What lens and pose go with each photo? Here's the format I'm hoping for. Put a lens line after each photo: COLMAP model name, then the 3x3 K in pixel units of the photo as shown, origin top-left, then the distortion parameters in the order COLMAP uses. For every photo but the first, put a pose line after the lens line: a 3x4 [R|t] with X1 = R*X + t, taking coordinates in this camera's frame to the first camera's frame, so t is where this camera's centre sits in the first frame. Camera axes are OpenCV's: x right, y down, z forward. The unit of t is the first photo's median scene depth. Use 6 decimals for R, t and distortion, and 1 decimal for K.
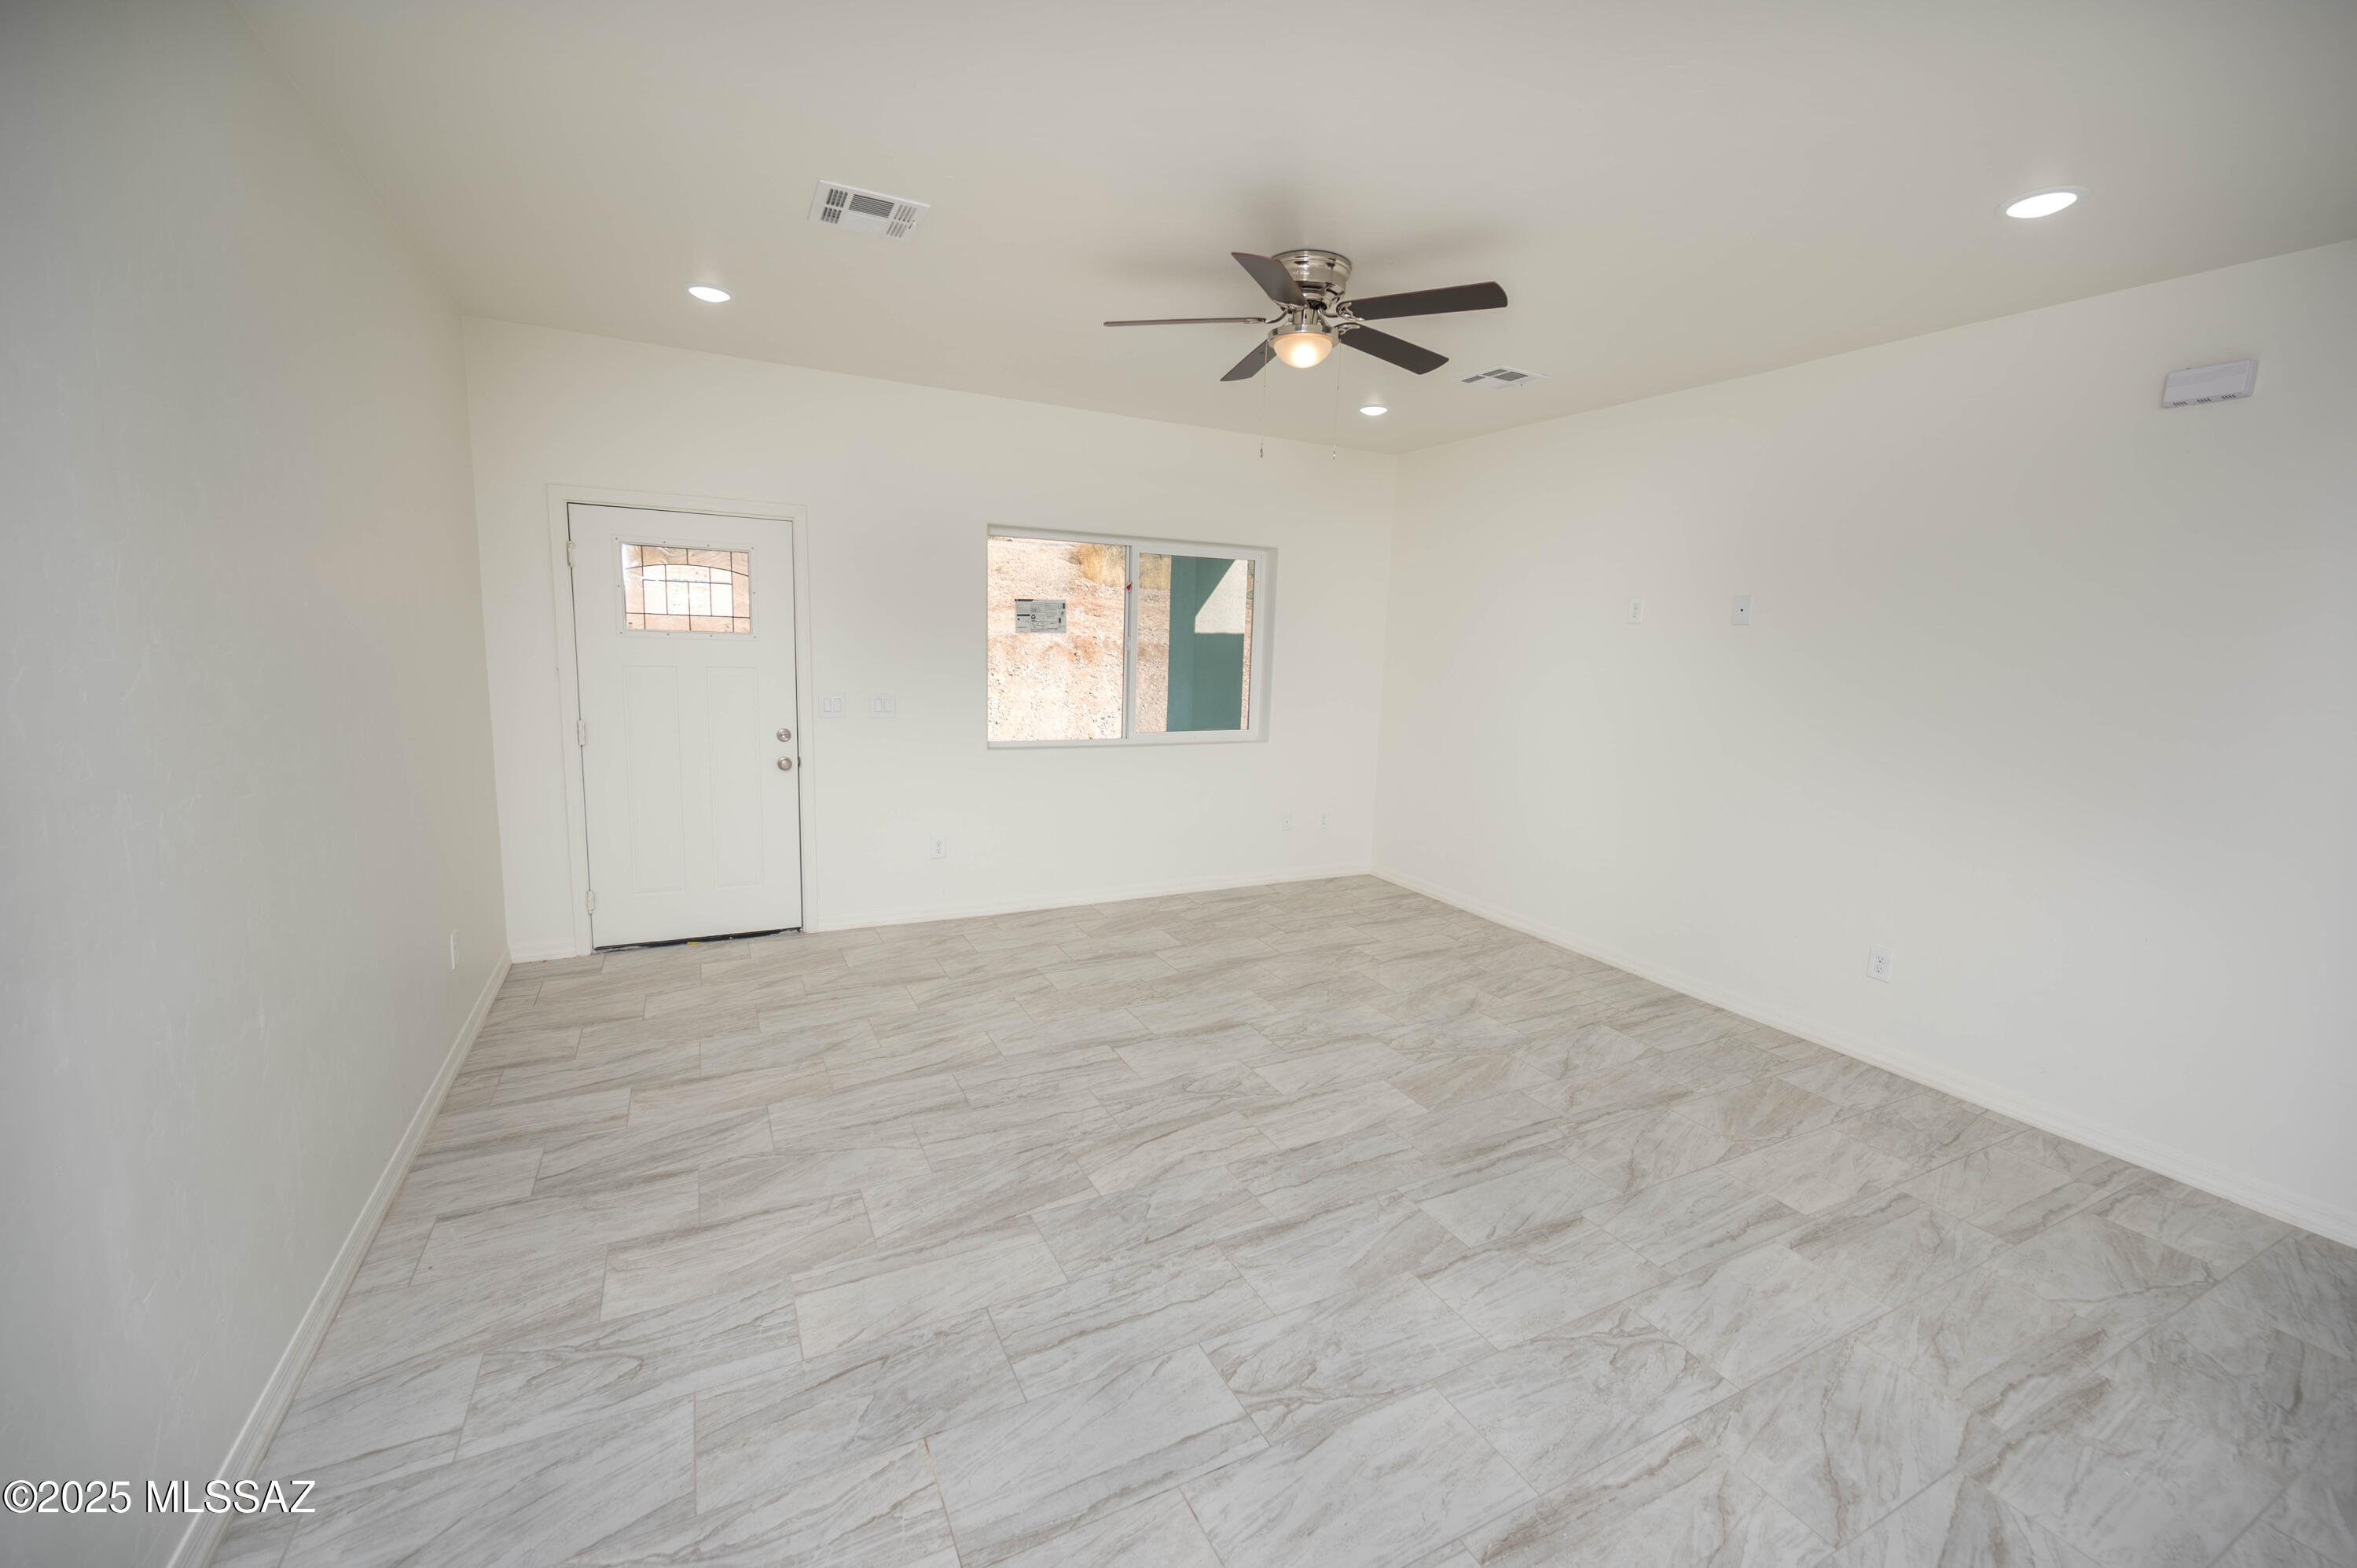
lens RADIAL K [[934.2, 0, 1199.9], [0, 934.2, 796.8], [0, 0, 1]] dist [0.003396, -0.001543]
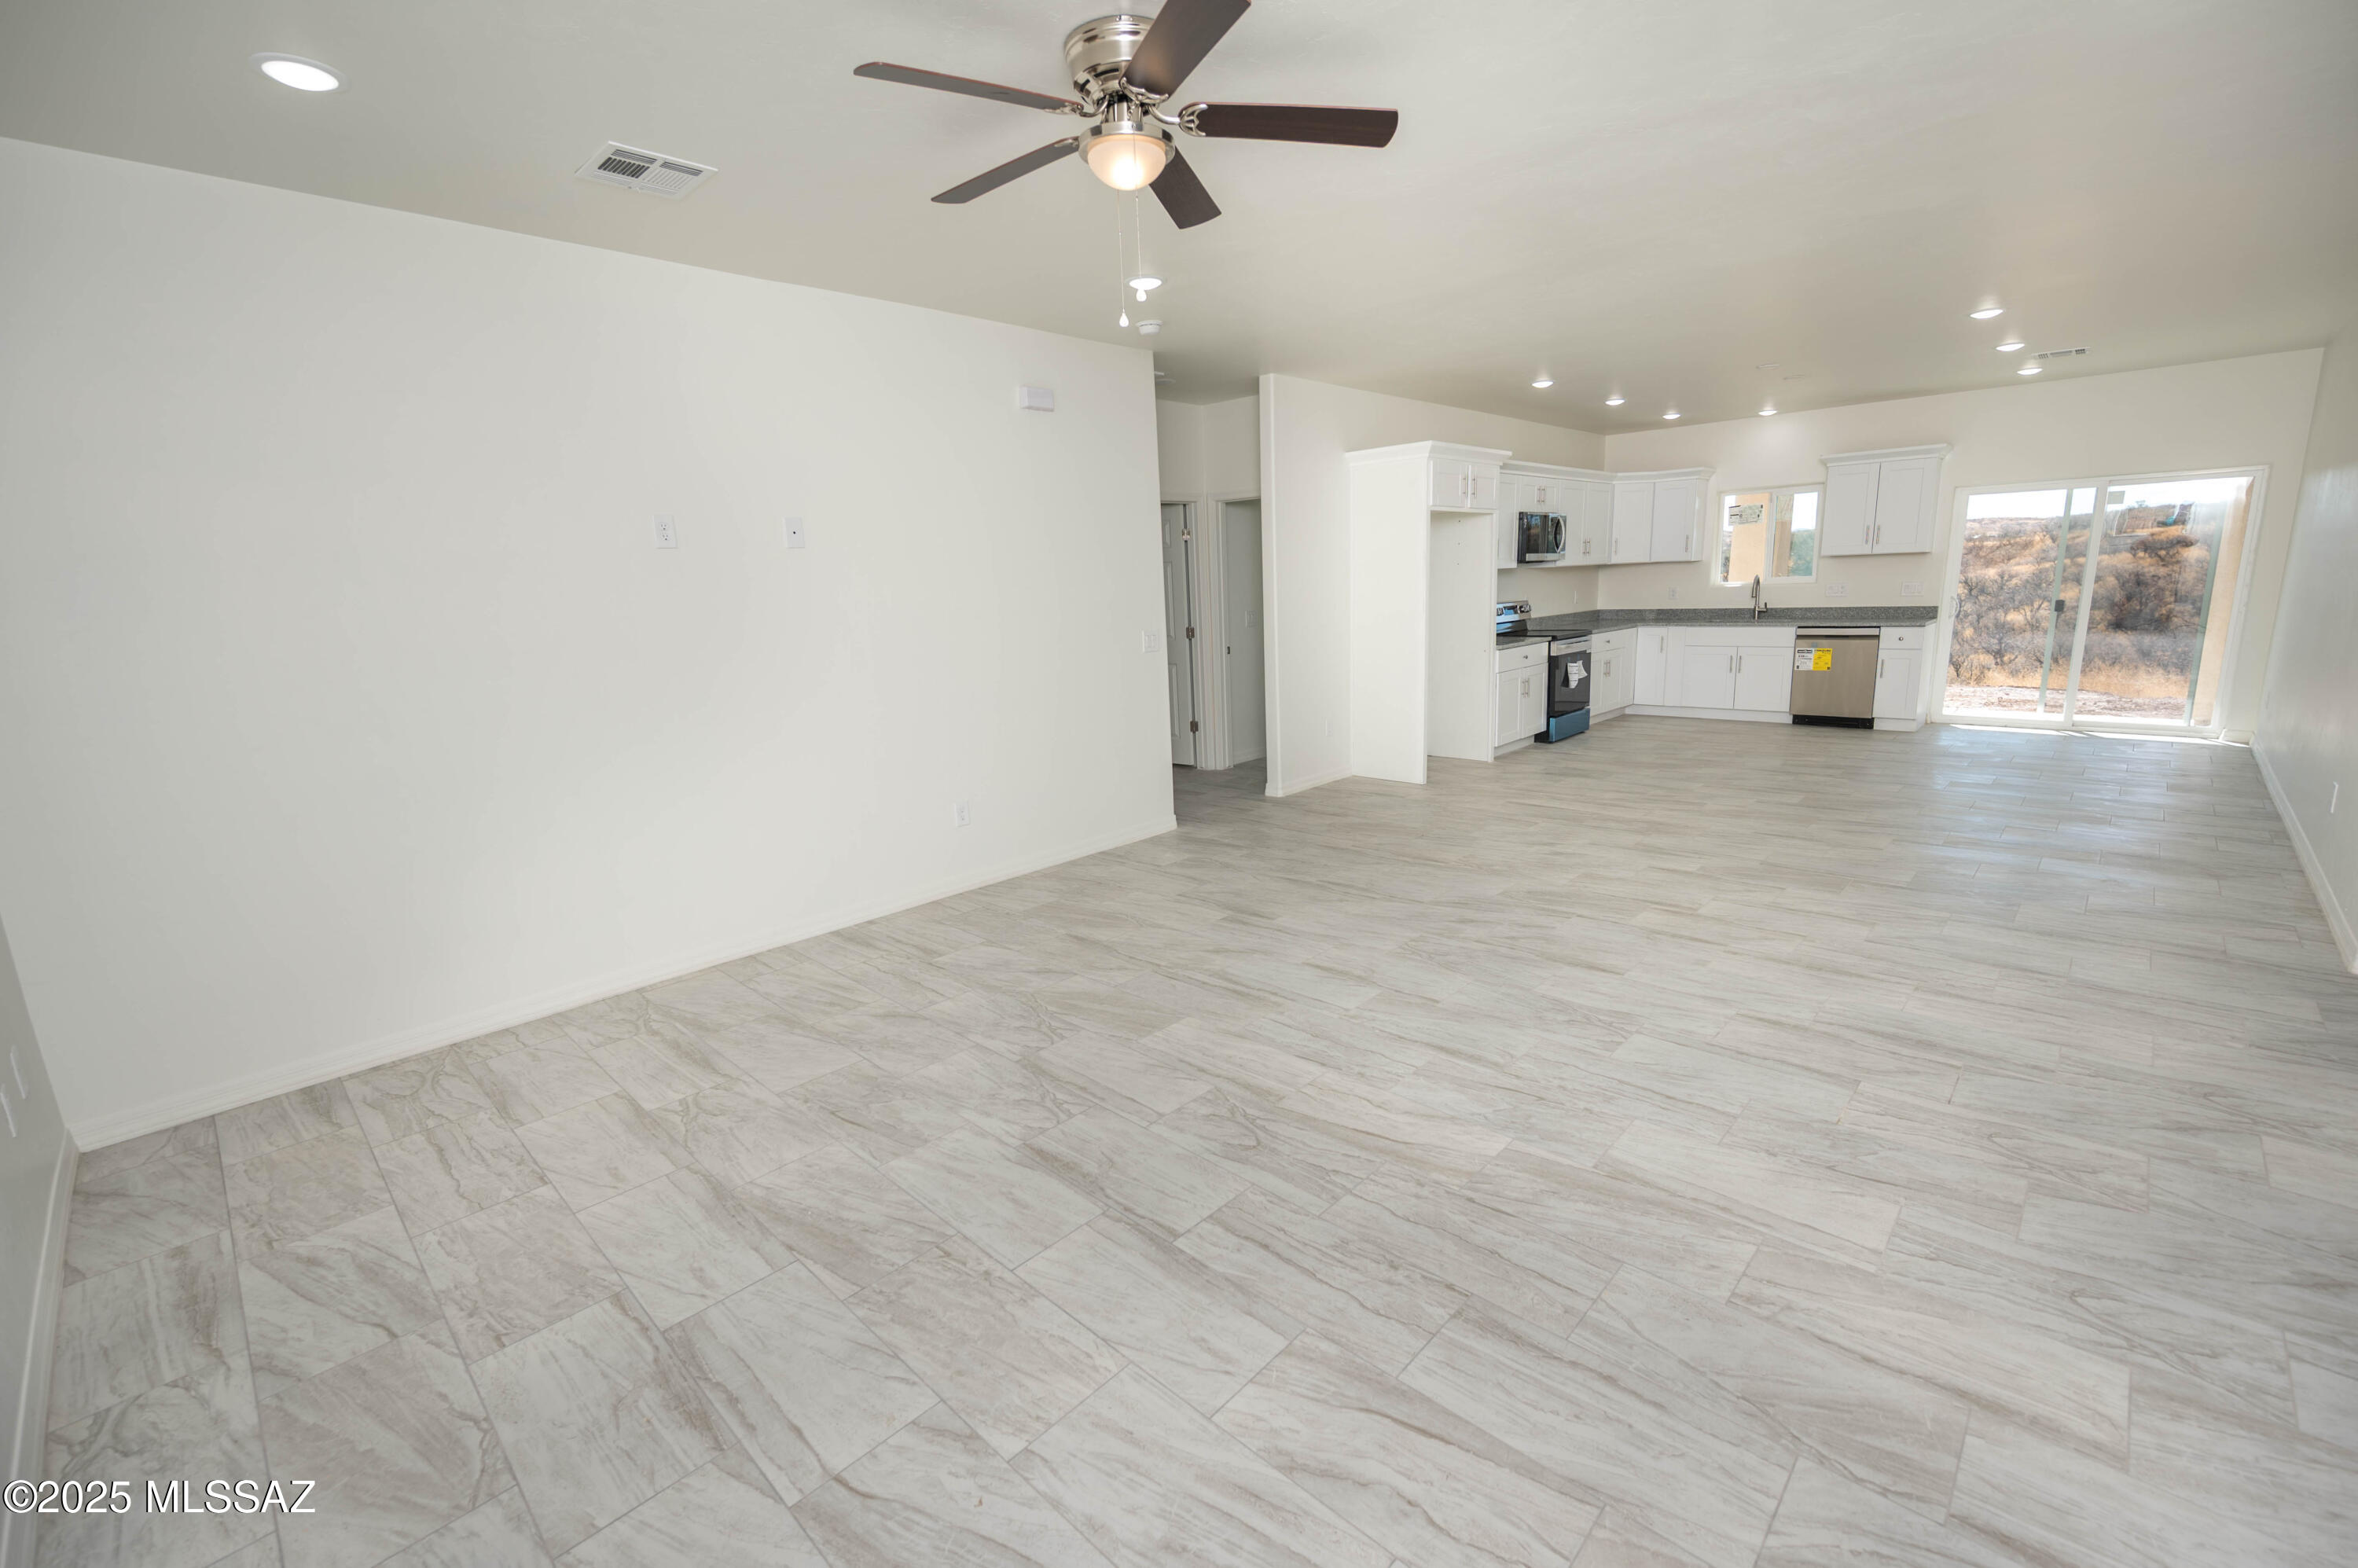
lens RADIAL K [[982.7, 0, 1161.4], [0, 982.7, 787.1], [0, 0, 1]] dist [-0.000086, 0.000229]
pose [[-0.295328, -0.222737, 0.929069, -0.624303], [0.189664, 0.939422, 0.285508, -0.196620], [-0.936381, 0.260529, -0.235192, 1.081116]]
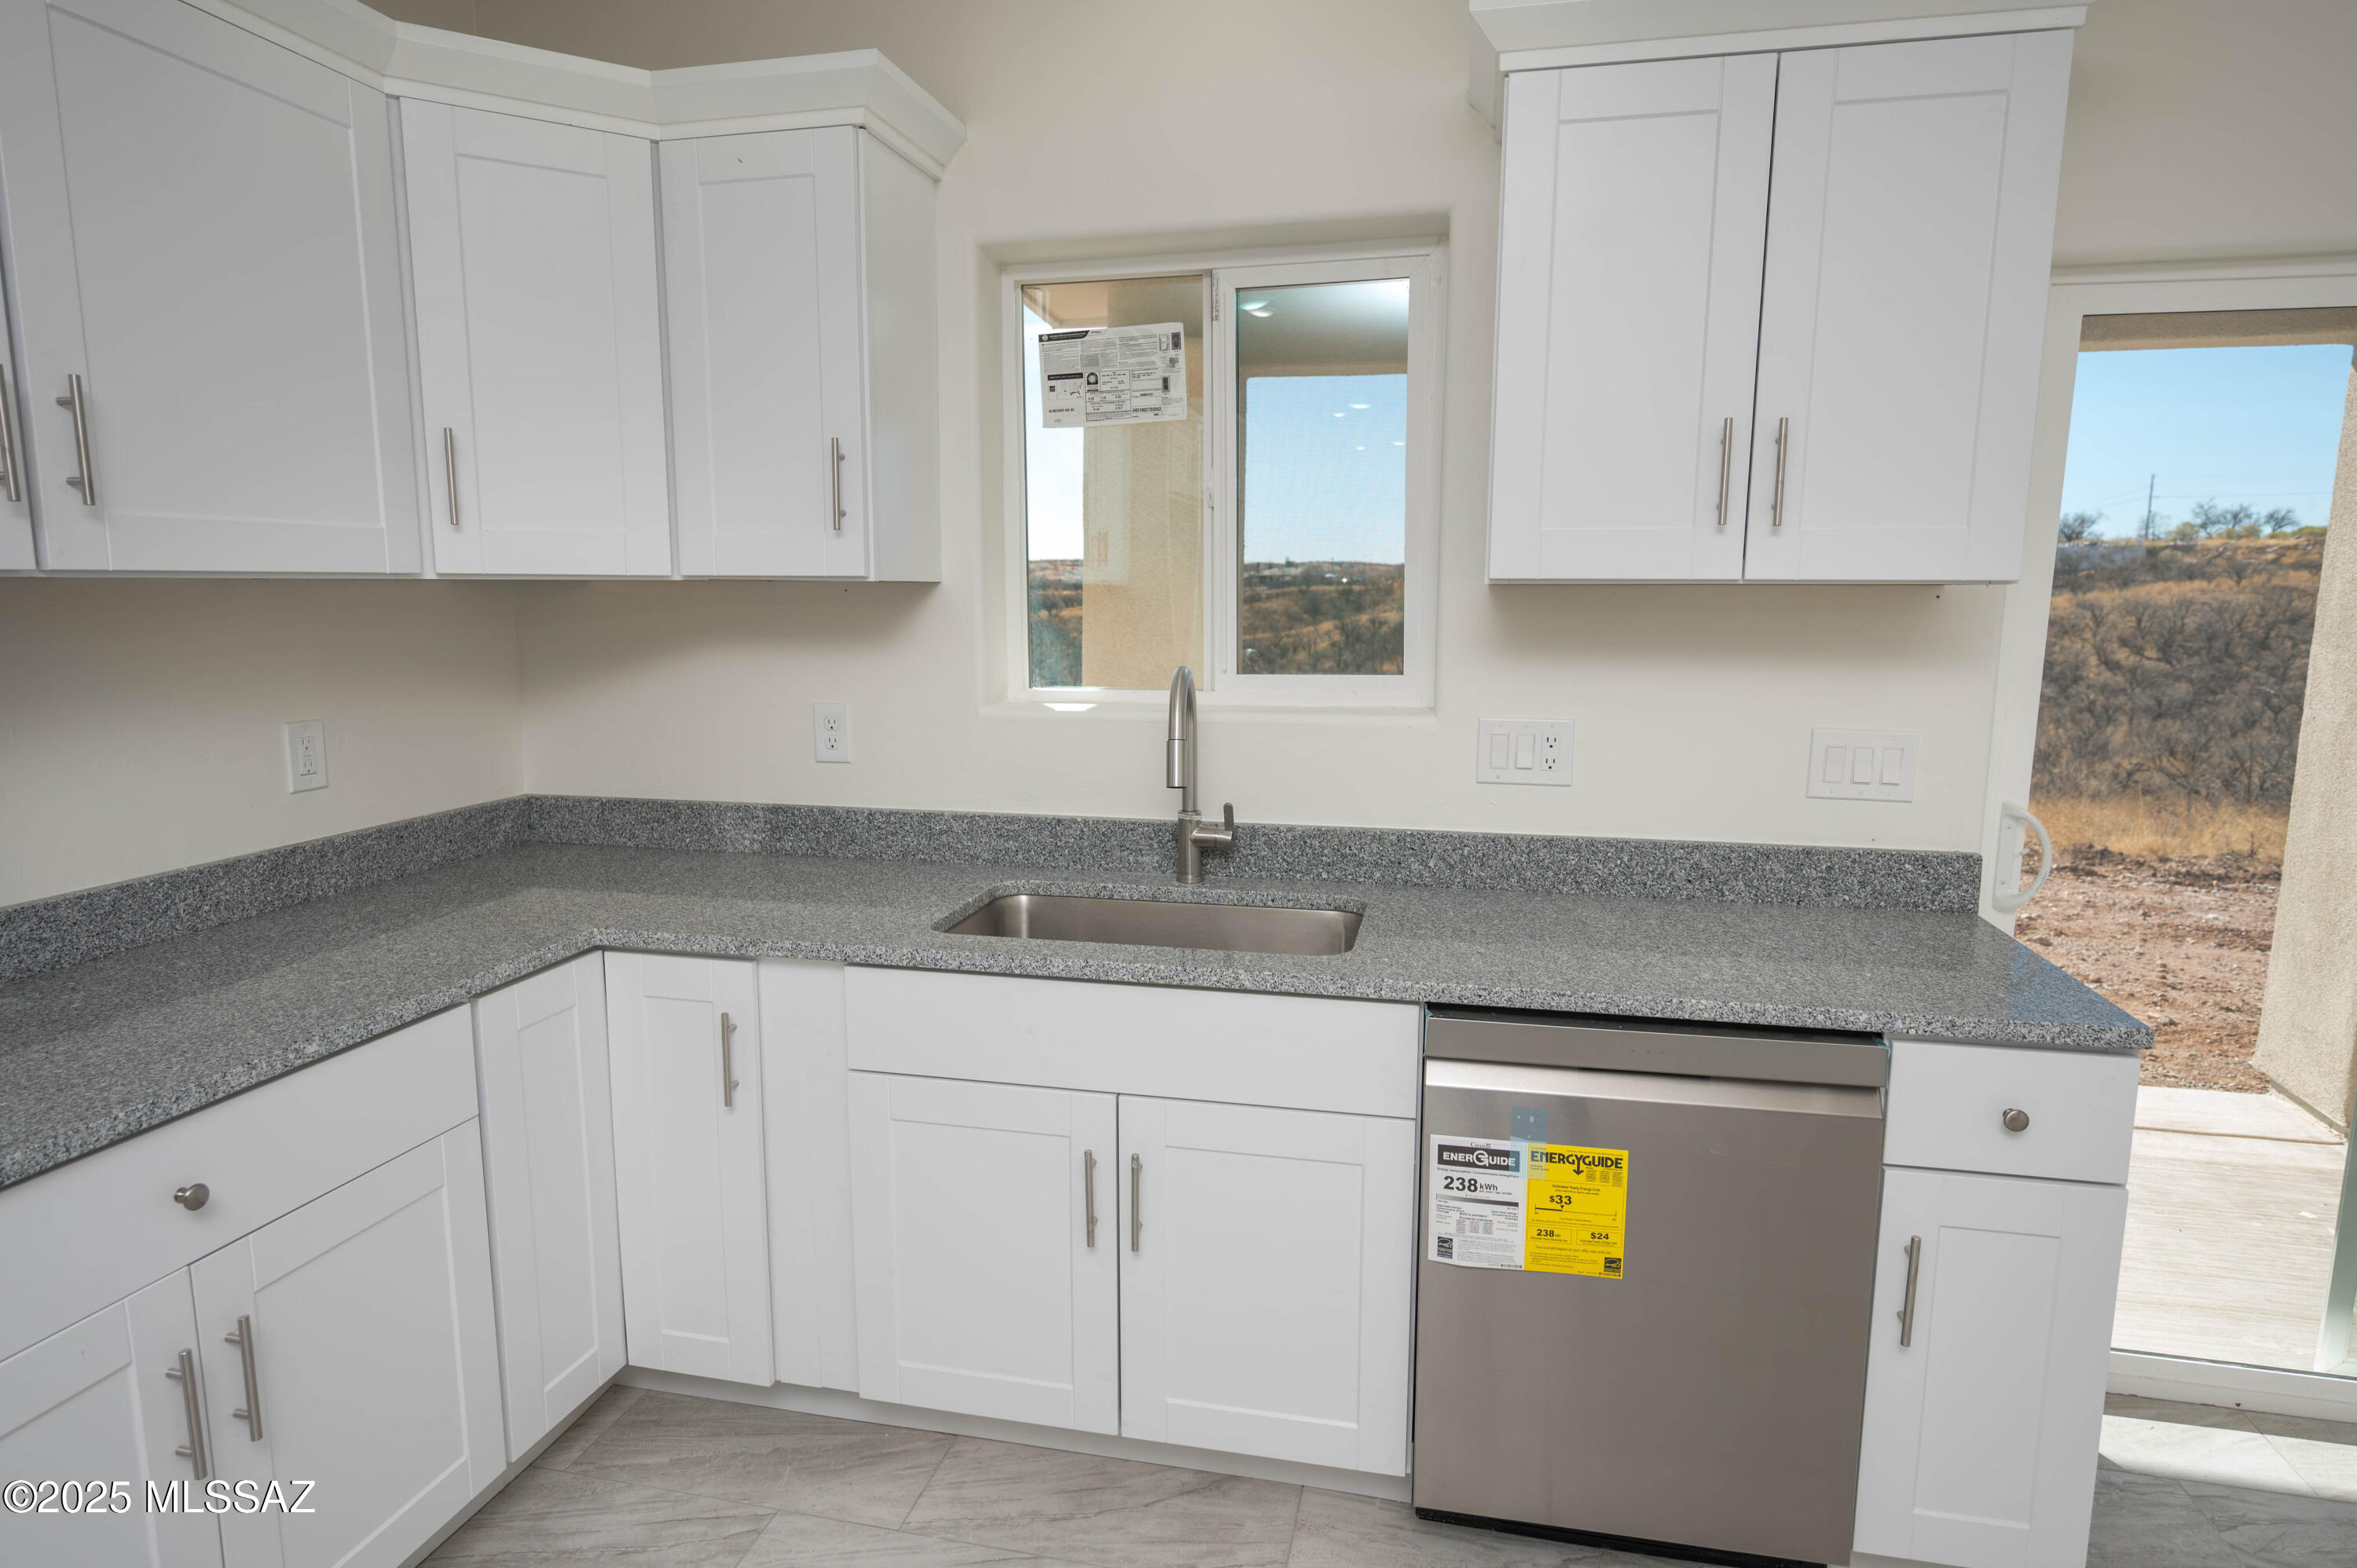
lens RADIAL K [[1324.6, 0, 1171.1], [0, 1324.6, 787.5], [0, 0, 1]] dist [-0.002613, 0.000578]
pose [[-0.751766, -0.138562, 0.644708, 0.973569], [0.078261, 0.952018, 0.295866, 0.166946], [-0.654770, 0.272877, -0.704851, -0.616715]]
